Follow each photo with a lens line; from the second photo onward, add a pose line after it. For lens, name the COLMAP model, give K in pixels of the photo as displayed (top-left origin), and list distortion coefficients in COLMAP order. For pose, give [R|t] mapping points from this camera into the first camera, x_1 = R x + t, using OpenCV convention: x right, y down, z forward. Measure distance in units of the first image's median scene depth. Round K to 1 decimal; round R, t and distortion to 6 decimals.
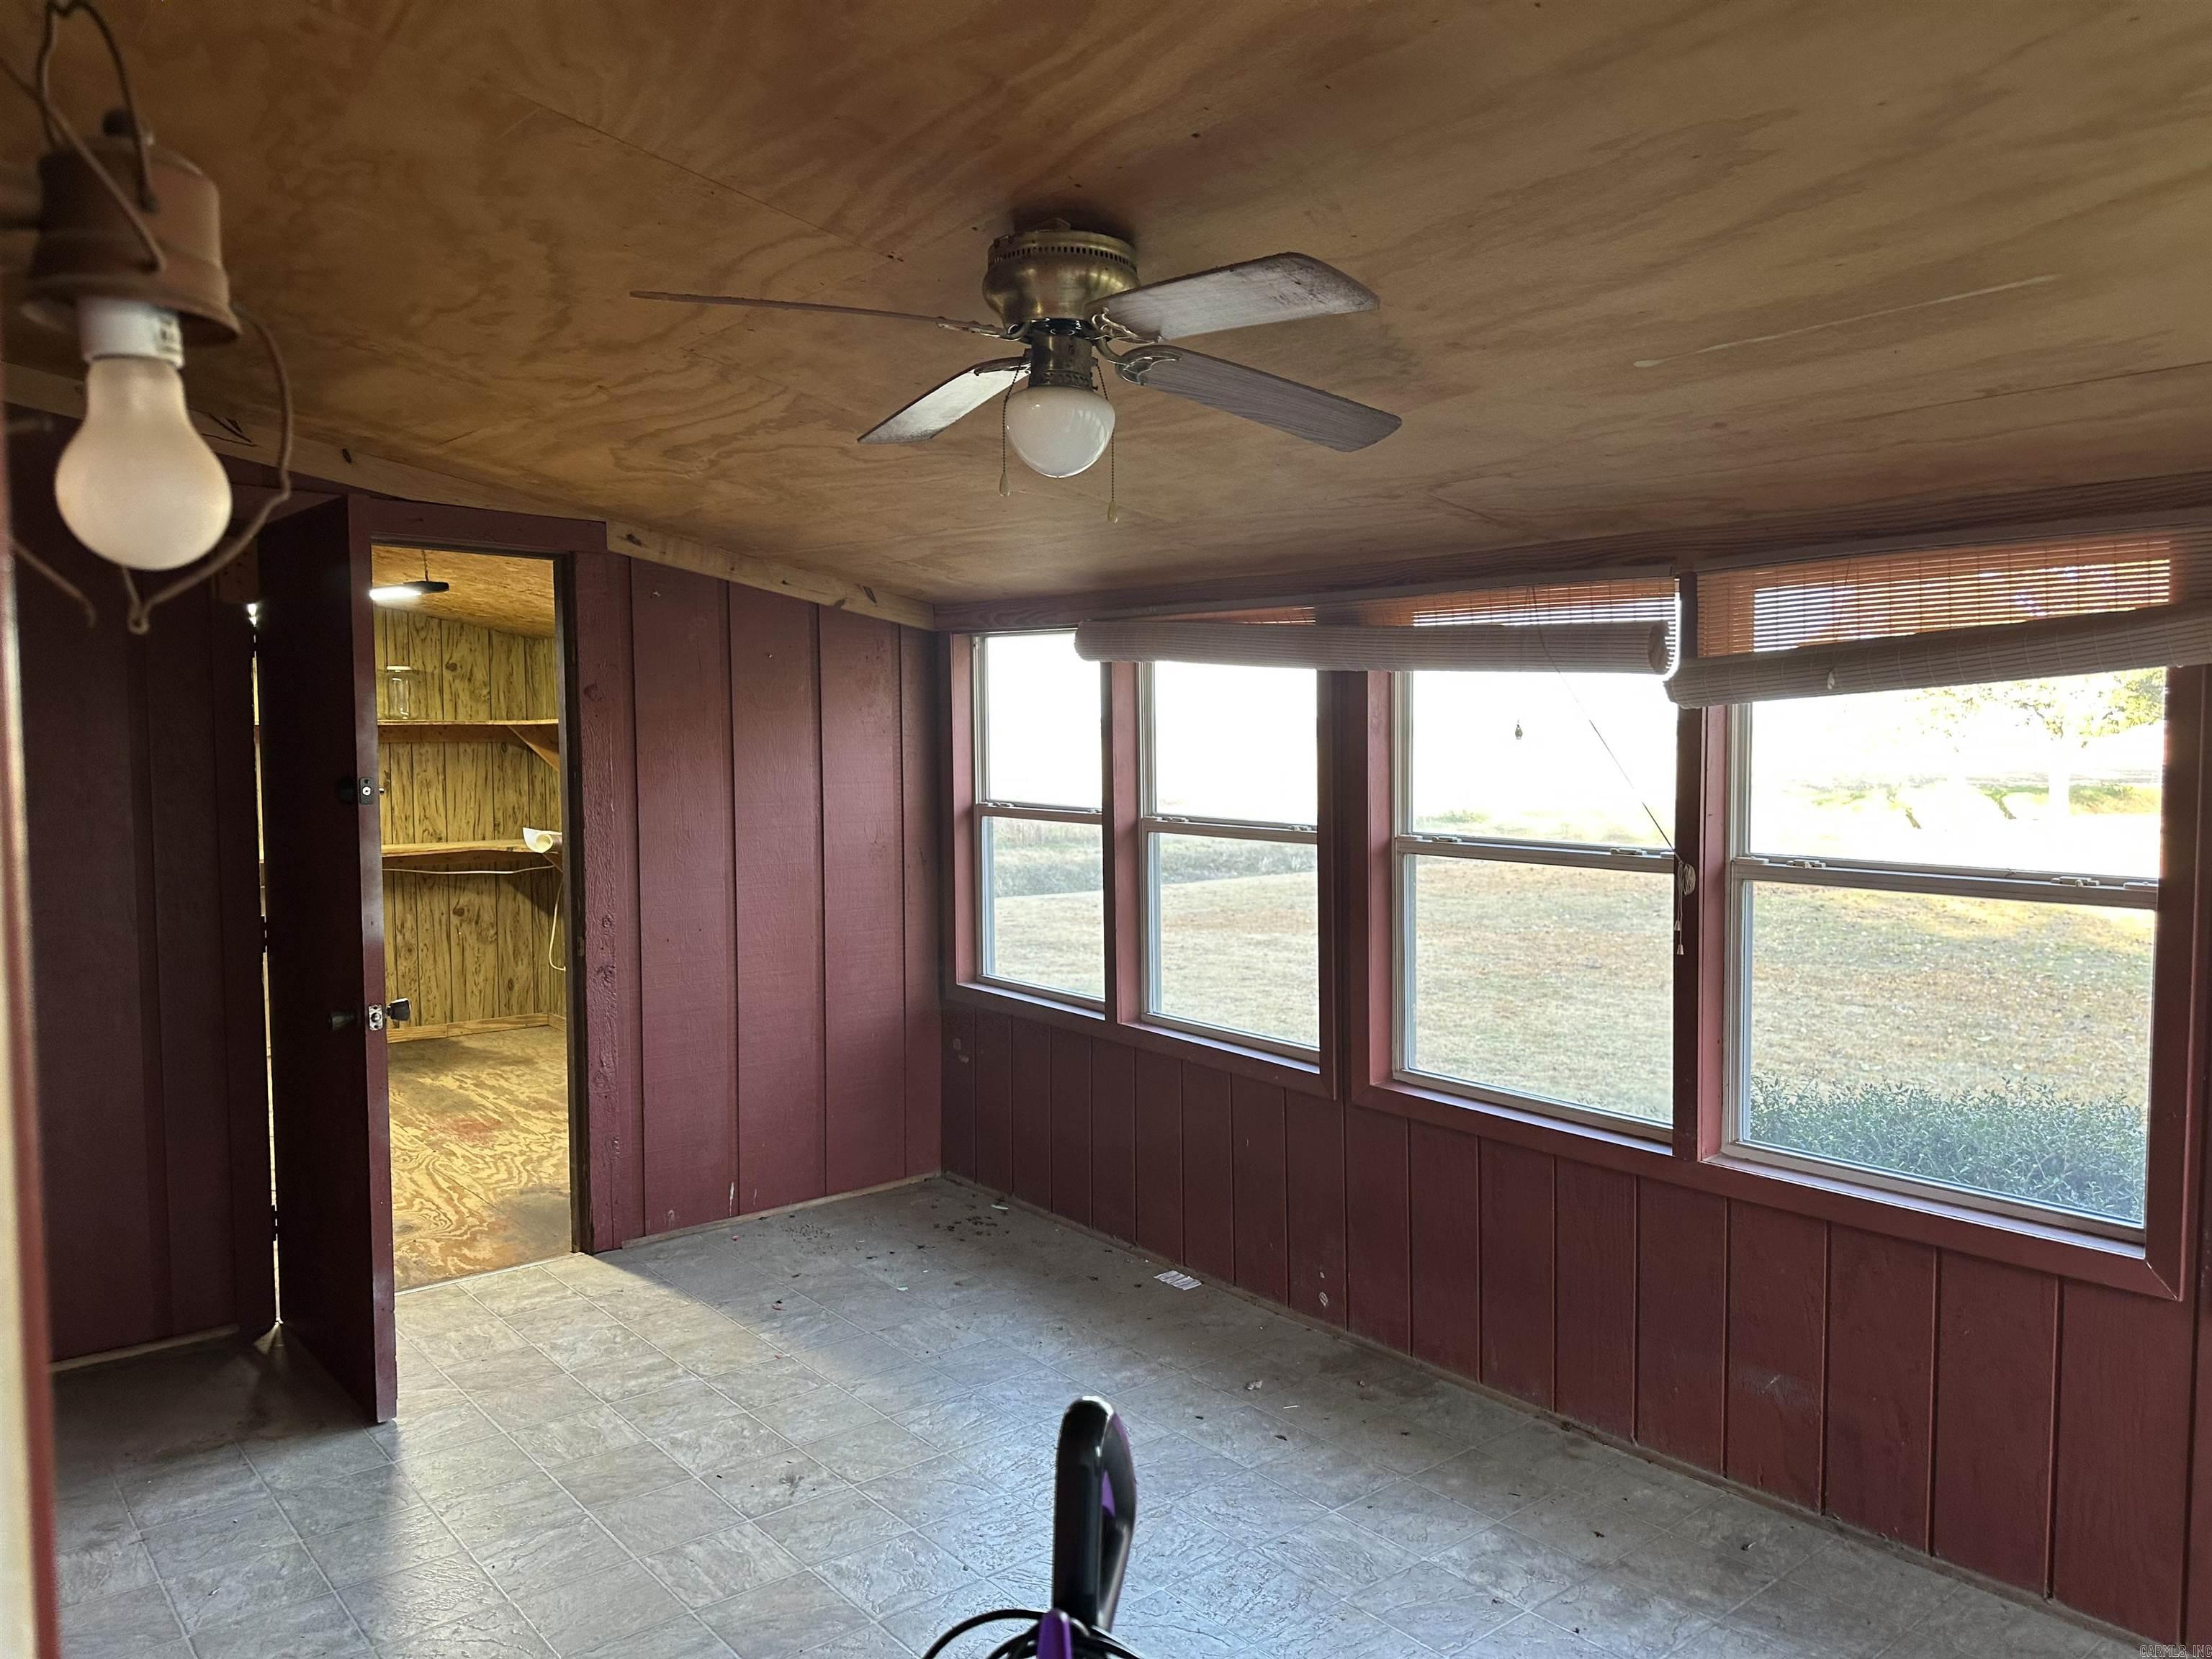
lens RADIAL K [[1579.5, 0, 1118.1], [0, 1579.5, 830.3], [0, 0, 1]] dist [0.047637, -0.040114]
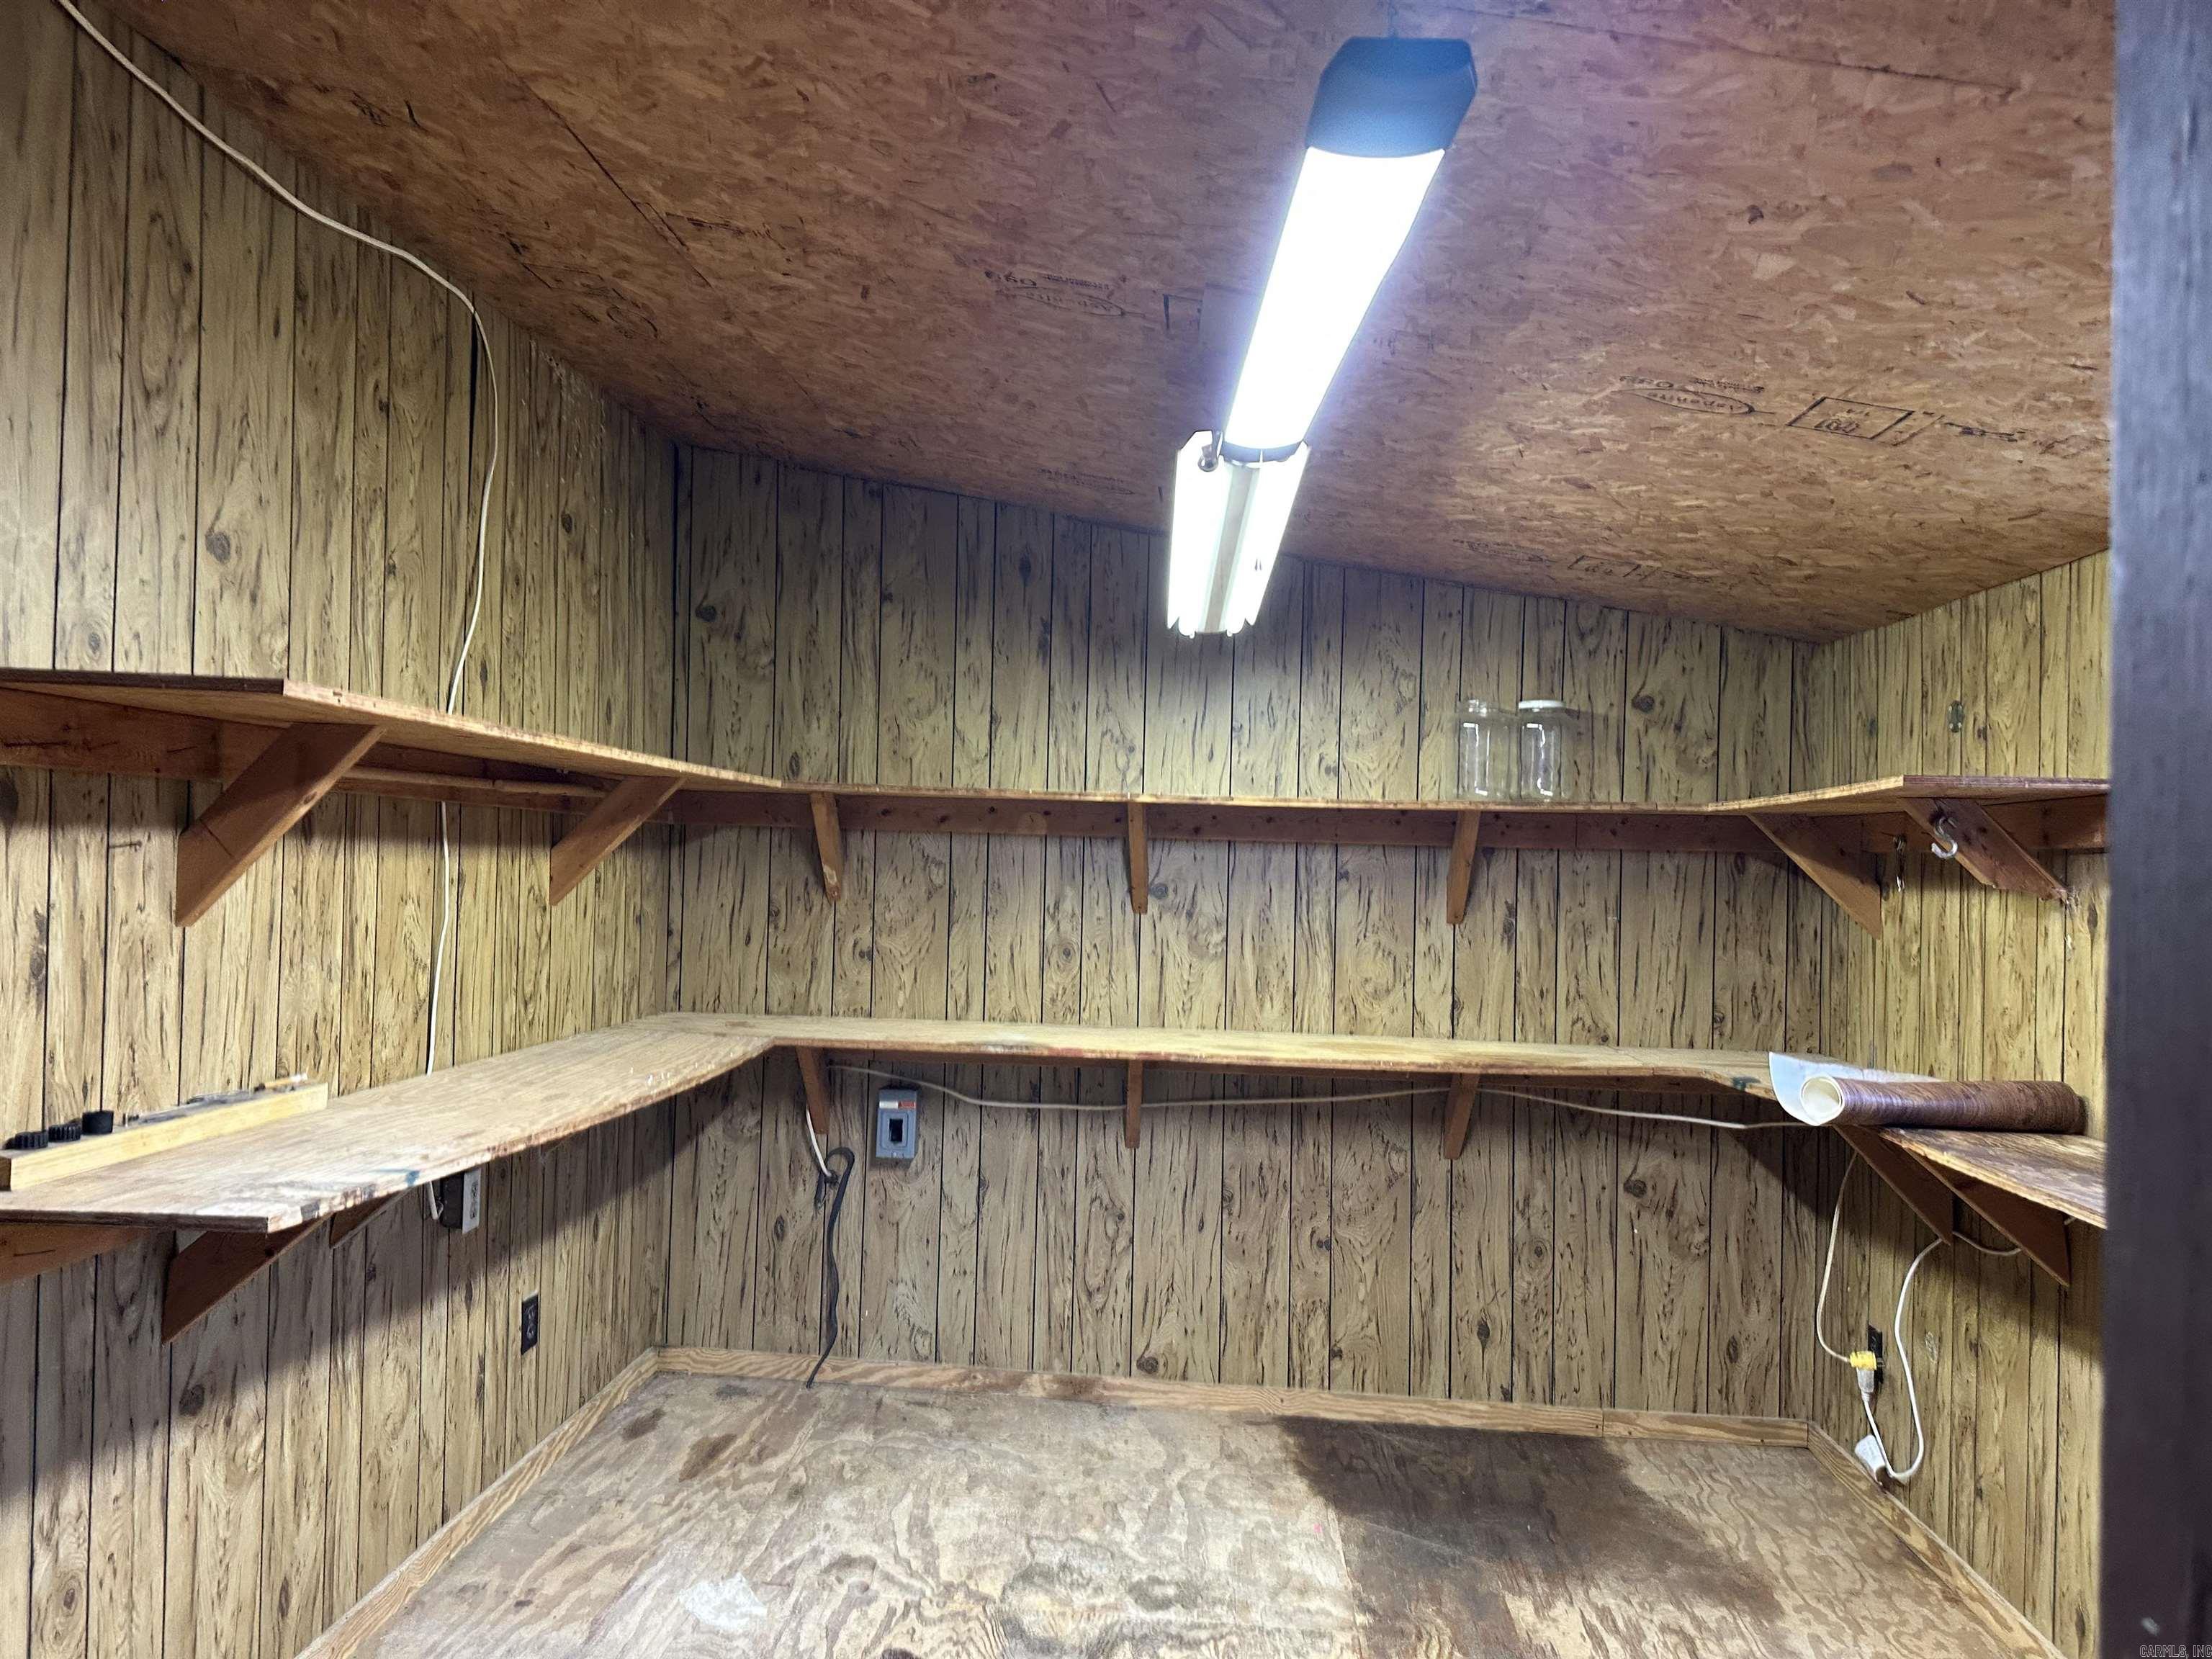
lens RADIAL K [[1526.5, 0, 1103.2], [0, 1526.5, 834.0], [0, 0, 1]] dist [0.051274, -0.098659]
pose [[0.717155, 0.008288, -0.696864, -0.197936], [-0.068536, 0.995921, -0.058688, -0.020086], [0.693535, 0.089848, 0.714798, 0.526596]]
